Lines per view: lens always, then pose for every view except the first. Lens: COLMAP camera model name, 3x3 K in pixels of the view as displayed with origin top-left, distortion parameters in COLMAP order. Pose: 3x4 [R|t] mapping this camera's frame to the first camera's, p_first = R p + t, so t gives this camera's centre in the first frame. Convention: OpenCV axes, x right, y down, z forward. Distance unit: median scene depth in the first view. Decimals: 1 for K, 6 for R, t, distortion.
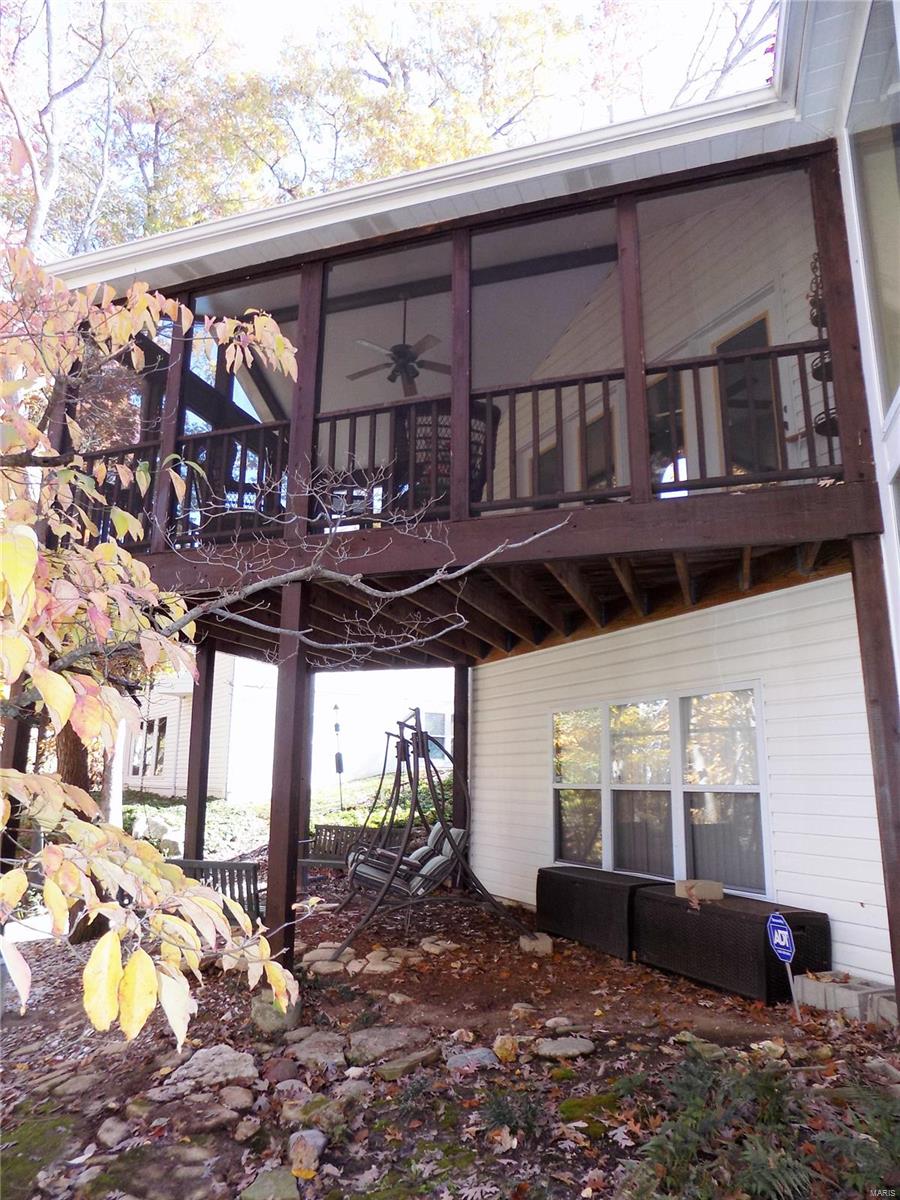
lens RADIAL K [[843.4, 0, 450.0], [0, 843.4, 600.0], [0, 0, 1]] dist [-0.077975, 0.078881]
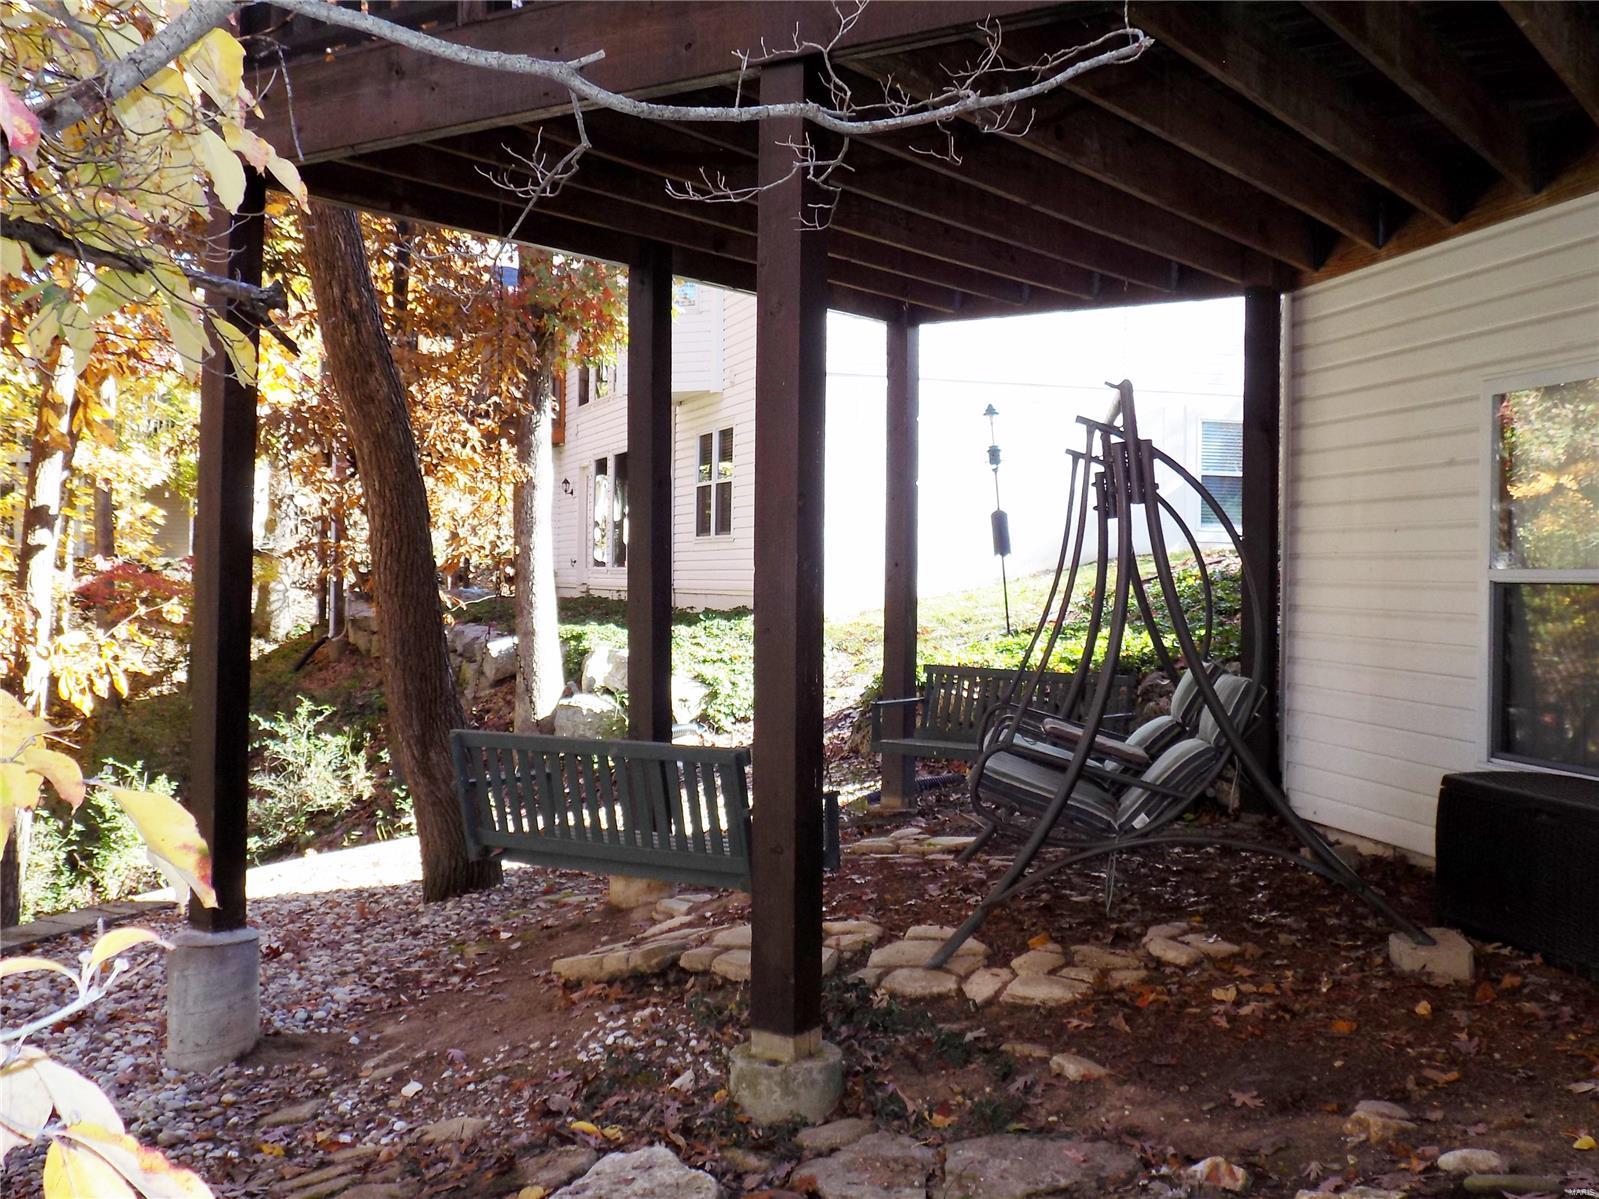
lens RADIAL K [[1723.1, 0, 799.5], [0, 1723.1, 599.5], [0, 0, 1]] dist [-0.033547, 0.045977]
pose [[0.961062, 0.000513, -0.276333, 0.041653], [0.060591, 0.975272, 0.212542, 0.049827], [0.269609, -0.221009, 0.937265, 0.183033]]
